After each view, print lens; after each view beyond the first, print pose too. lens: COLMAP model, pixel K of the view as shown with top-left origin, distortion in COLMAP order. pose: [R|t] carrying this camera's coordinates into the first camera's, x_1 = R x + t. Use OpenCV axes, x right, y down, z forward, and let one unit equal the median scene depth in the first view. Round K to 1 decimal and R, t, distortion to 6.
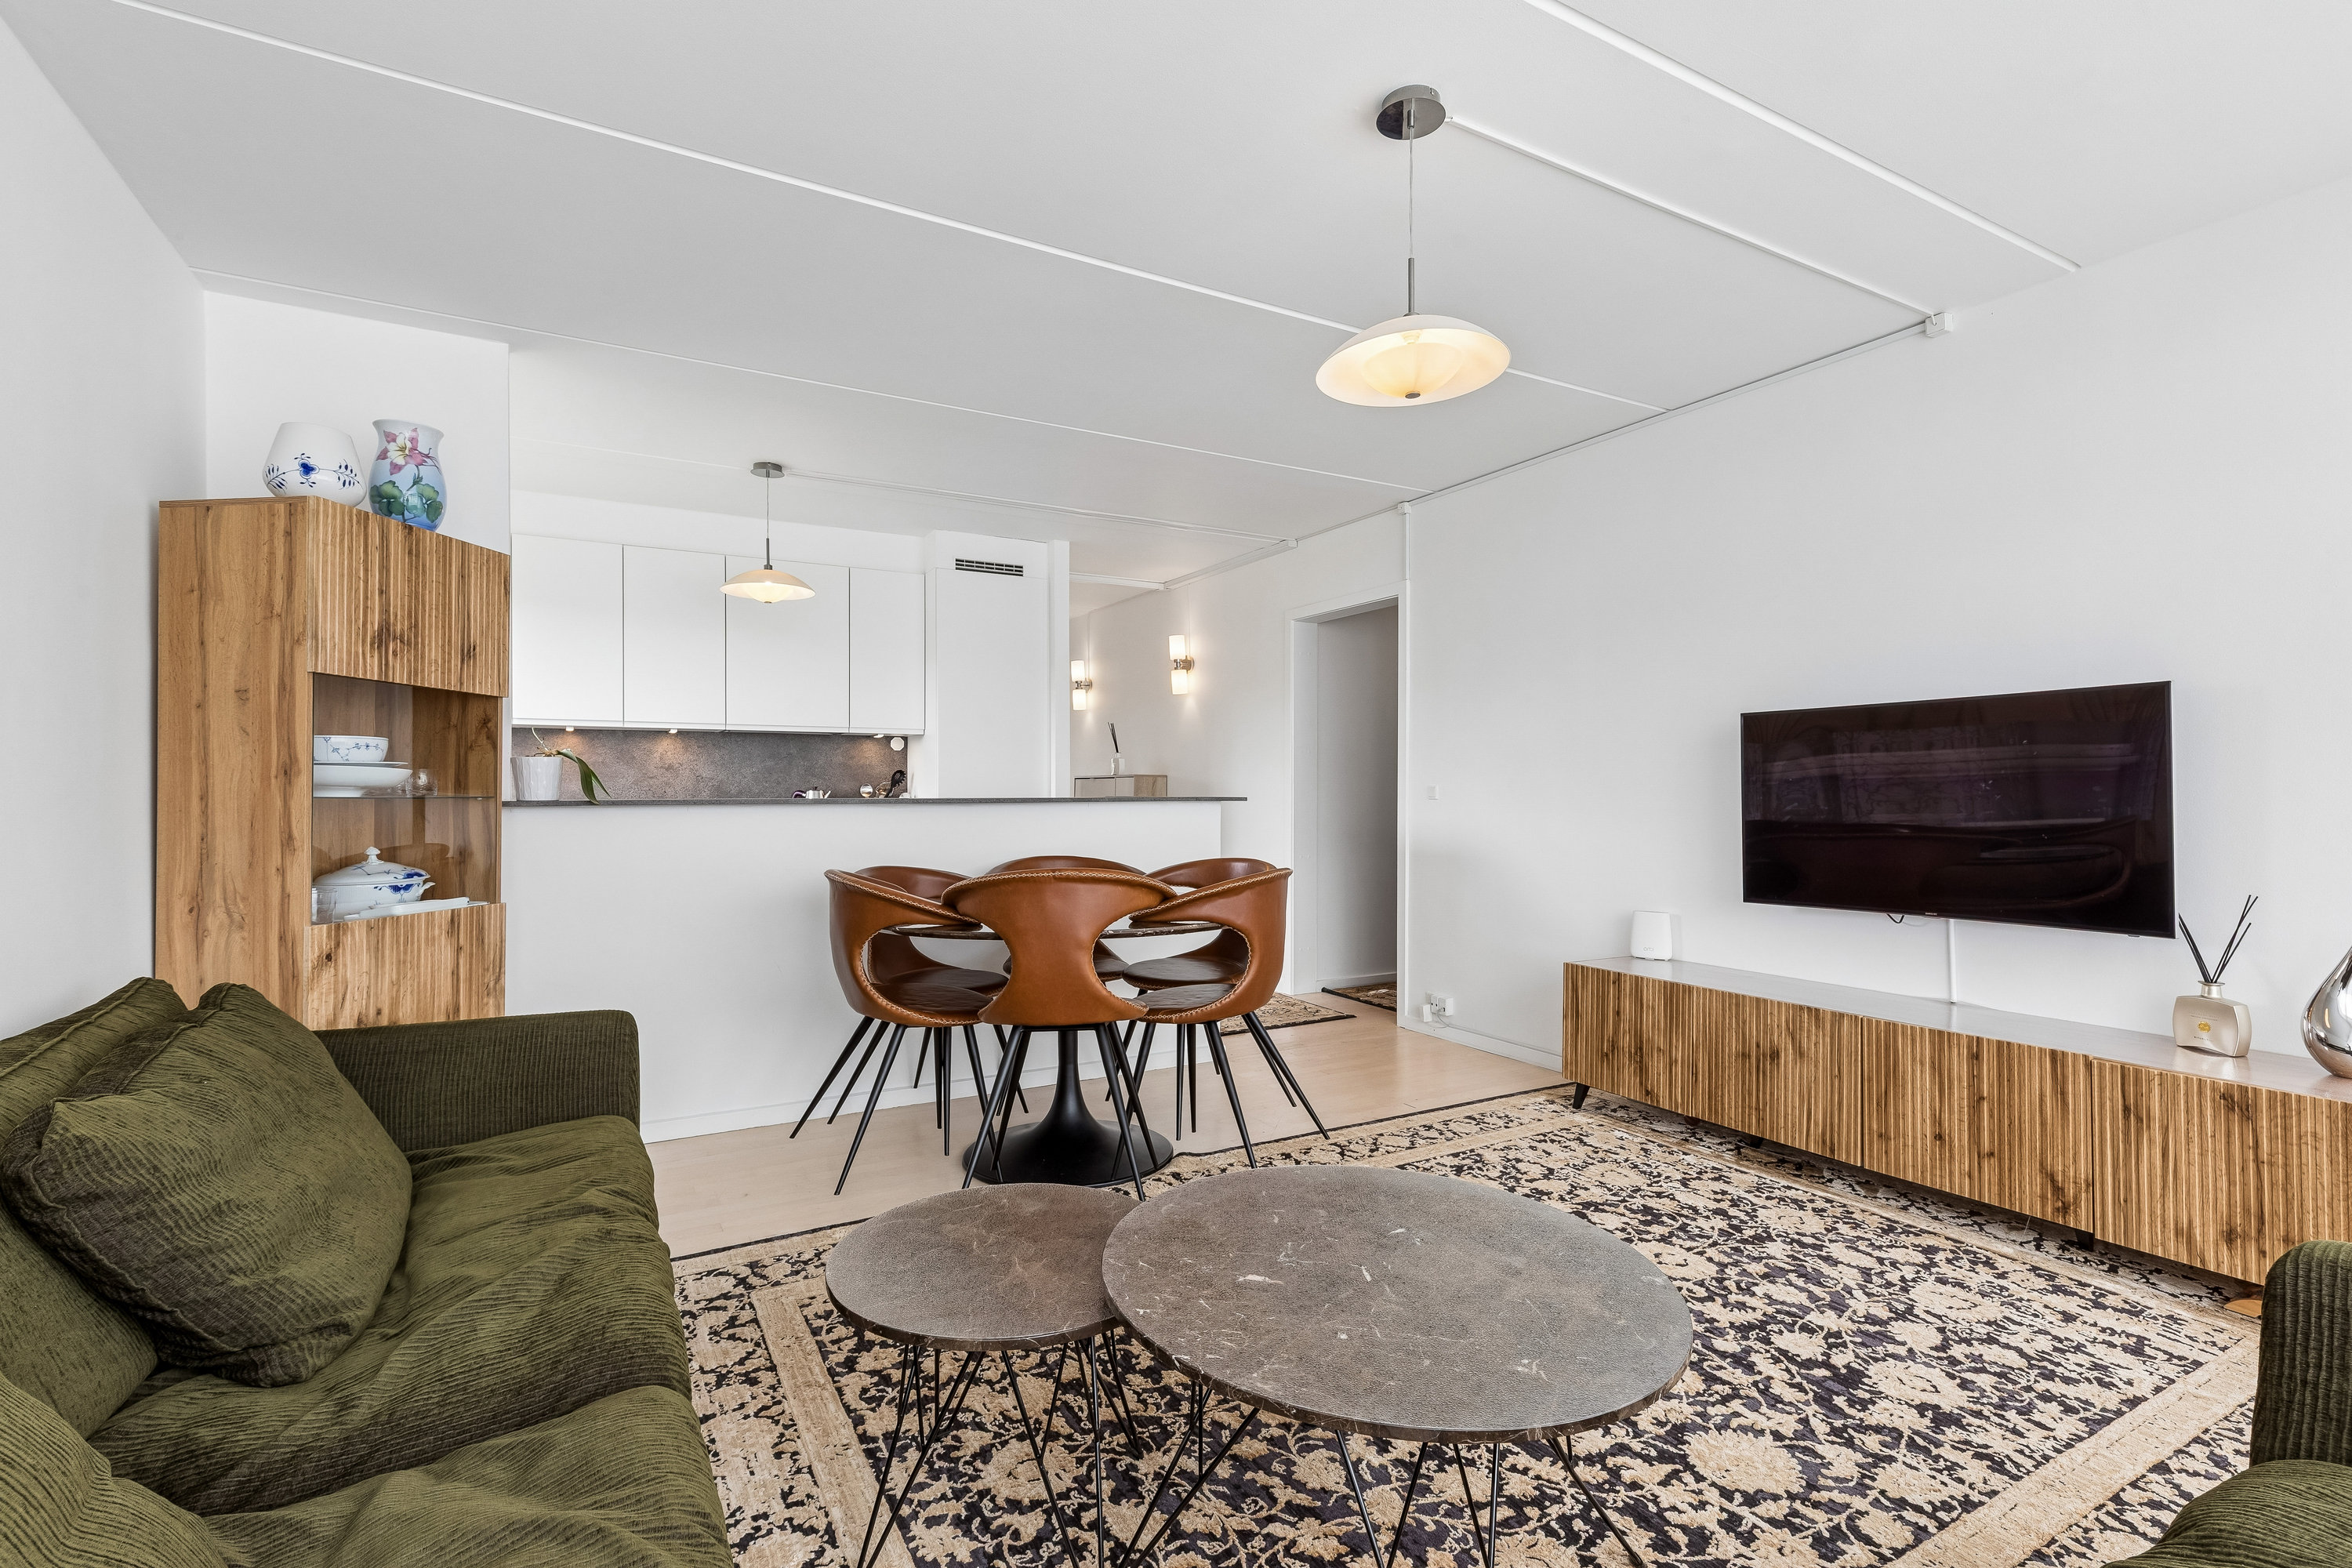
lens RADIAL K [[1071.9, 0, 1182.3], [0, 1071.9, 791.7], [0, 0, 1]] dist [0.008821, 0.000098]
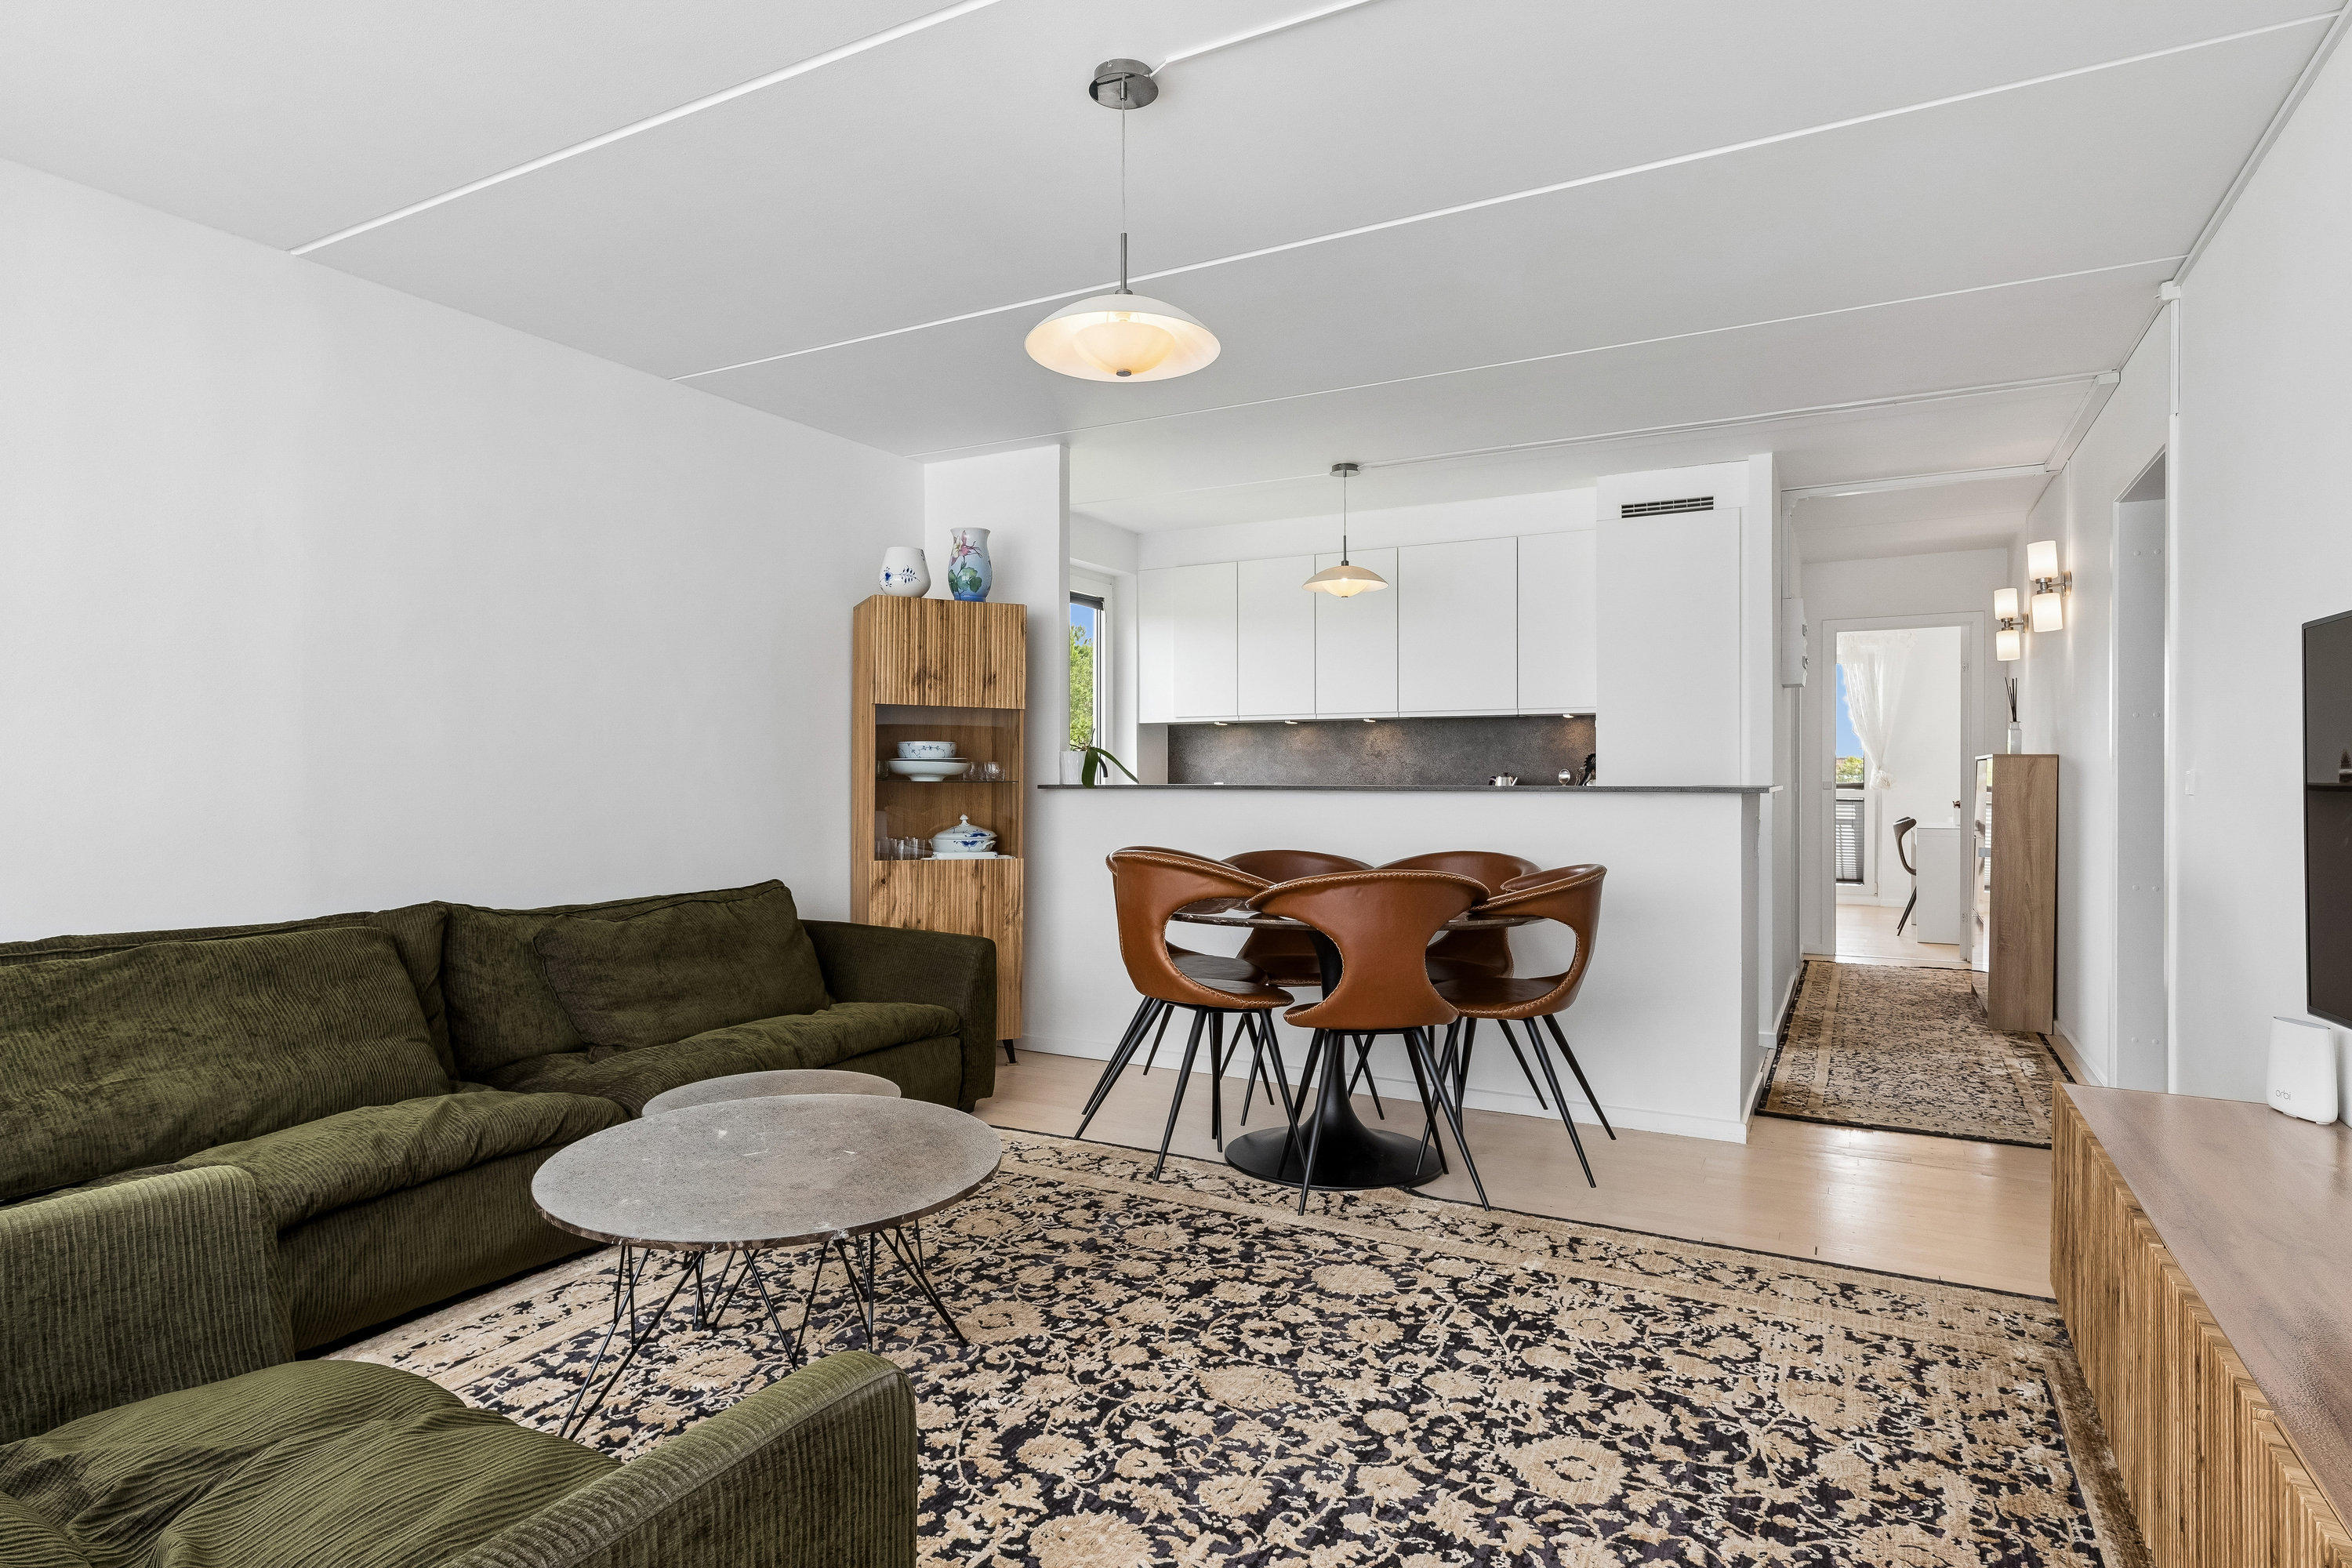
lens RADIAL K [[1276.3, 0, 1179.6], [0, 1276.3, 772.9], [0, 0, 1]] dist [0.003483, -0.001533]
pose [[0.529328, -0.000402, -0.848417, 0.873367], [-0.002110, 0.999996, -0.001791, -0.003861], [0.848415, 0.002738, 0.529325, 0.309685]]
